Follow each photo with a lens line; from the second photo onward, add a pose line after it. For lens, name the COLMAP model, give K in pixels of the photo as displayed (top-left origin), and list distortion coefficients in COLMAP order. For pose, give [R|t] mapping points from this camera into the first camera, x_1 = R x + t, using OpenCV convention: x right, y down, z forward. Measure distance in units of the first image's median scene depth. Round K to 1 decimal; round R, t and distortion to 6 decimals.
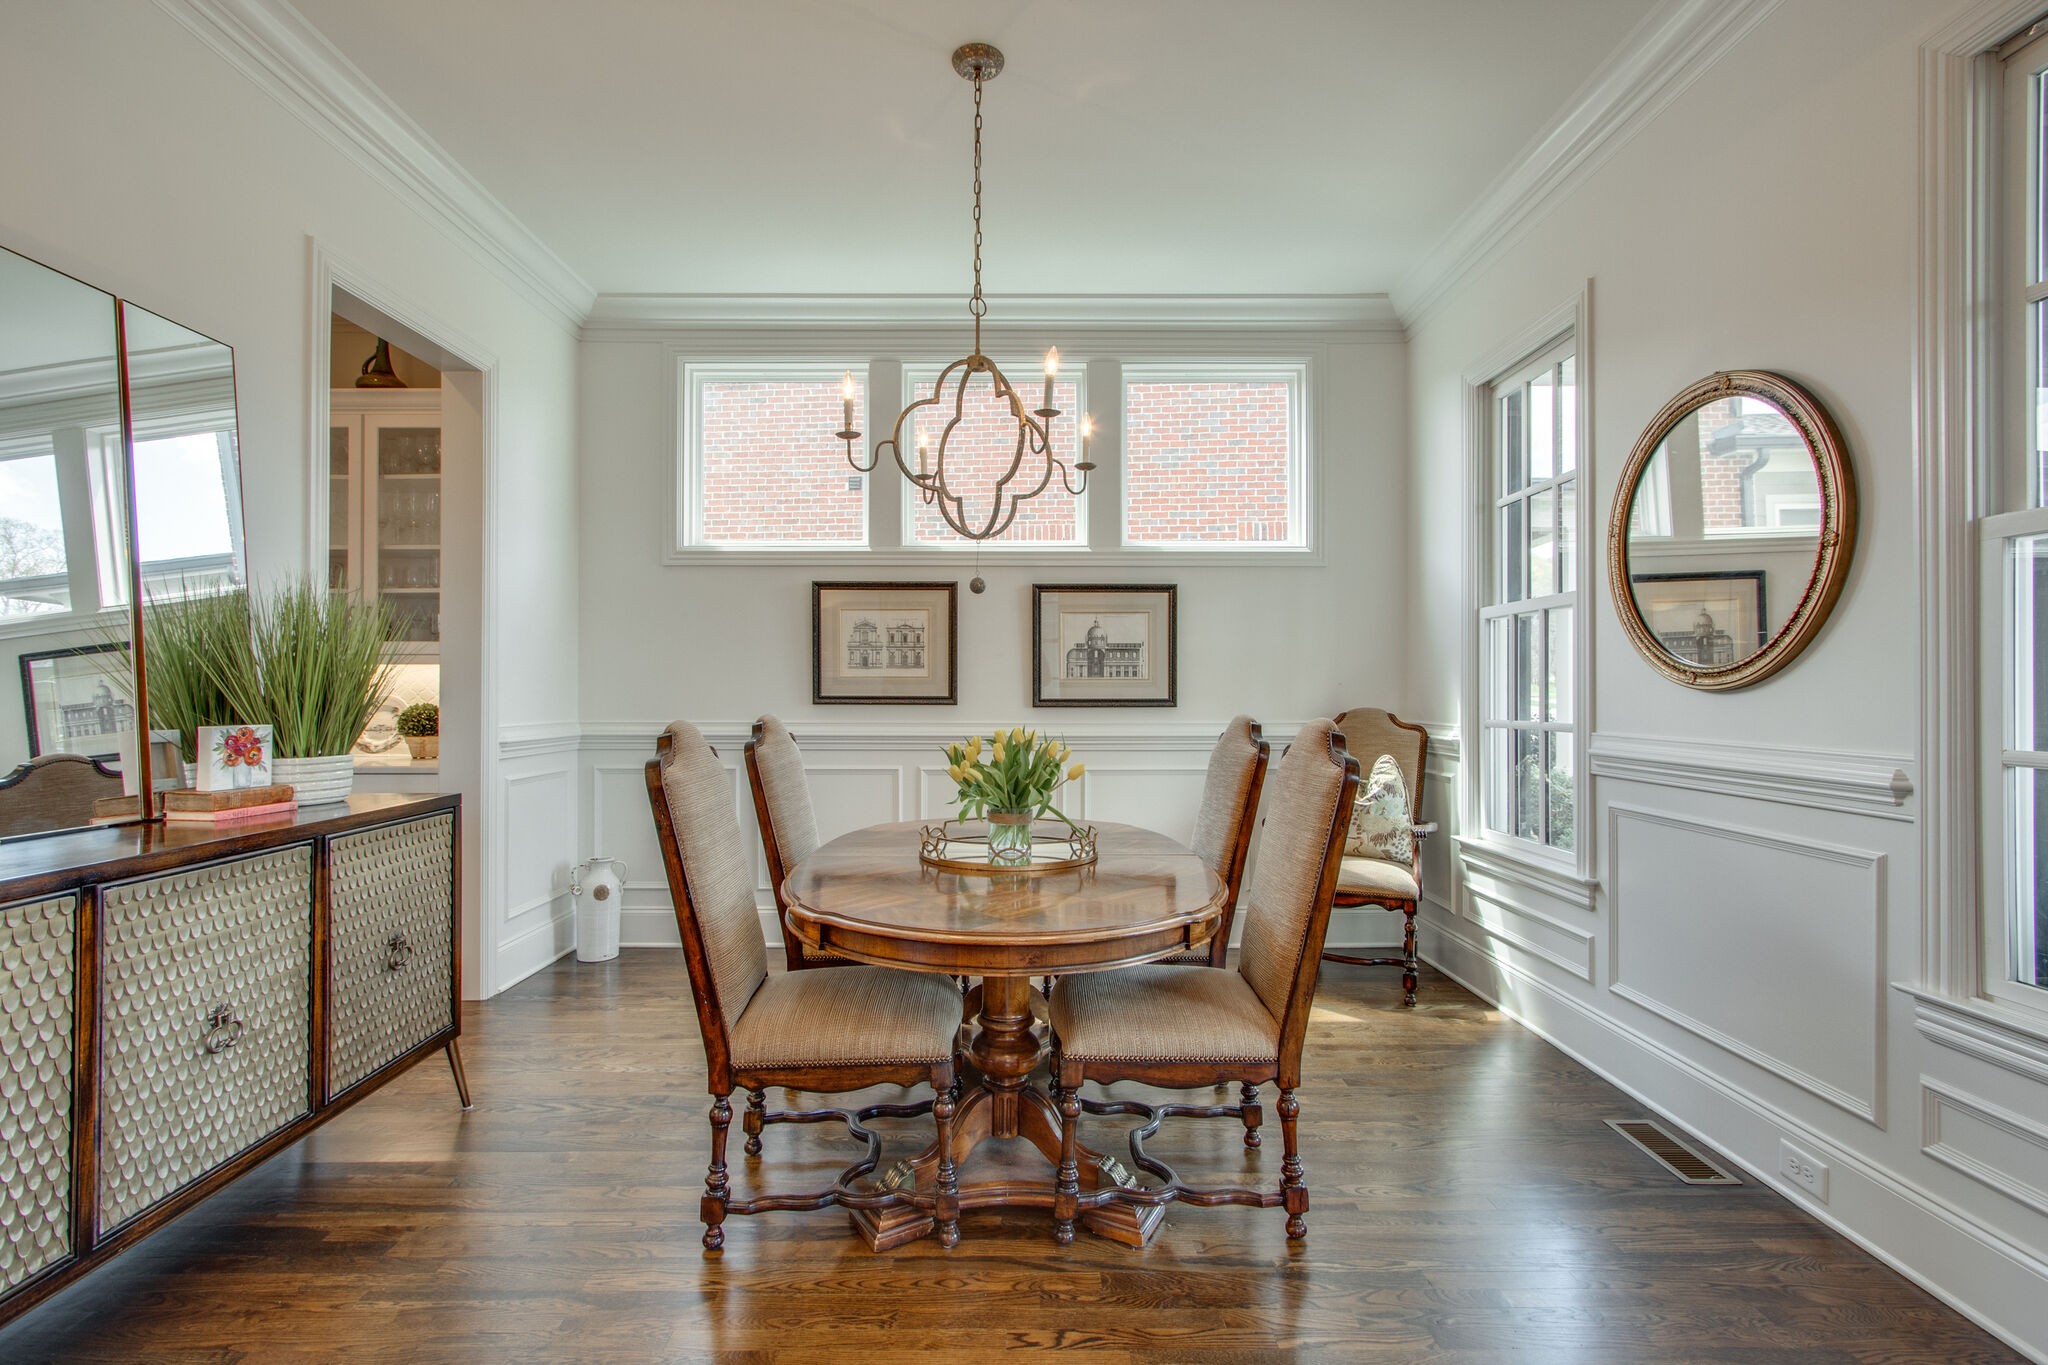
lens RADIAL K [[936.4, 0, 1024.9], [0, 936.4, 684.1], [0, 0, 1]] dist [-0.004337, 0.002906]
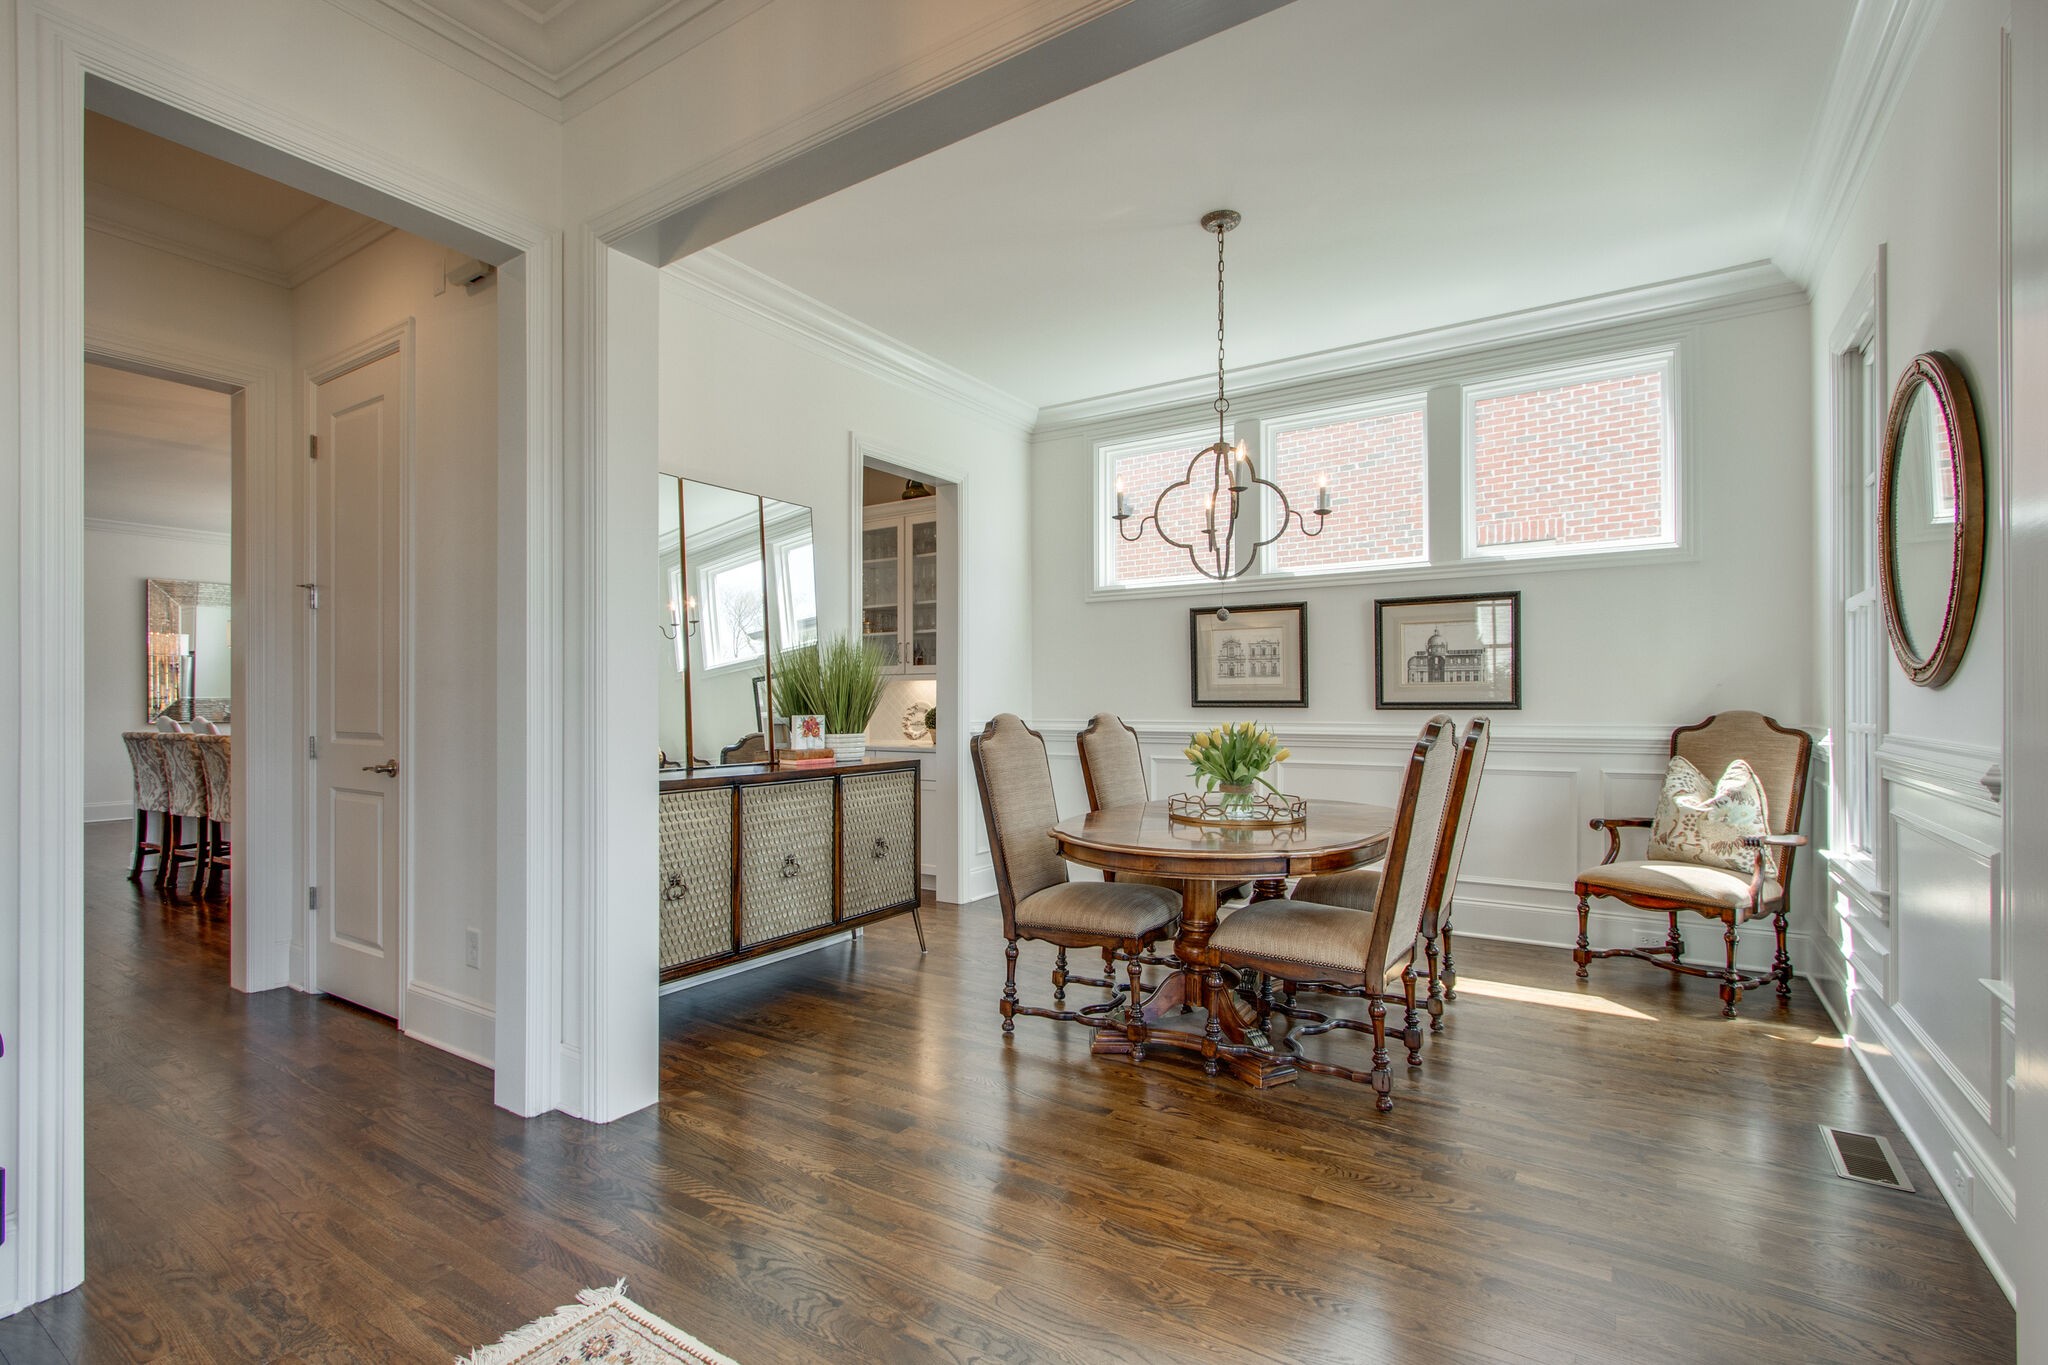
lens RADIAL K [[936.4, 0, 1022.9], [0, 936.4, 692.4], [0, 0, 1]] dist [-0.004337, 0.002906]
pose [[0.838570, -0.008535, -0.544726, 0.394733], [0.007967, 0.999962, -0.003403, 0.006568], [0.544735, -0.001487, 0.838607, -0.245673]]
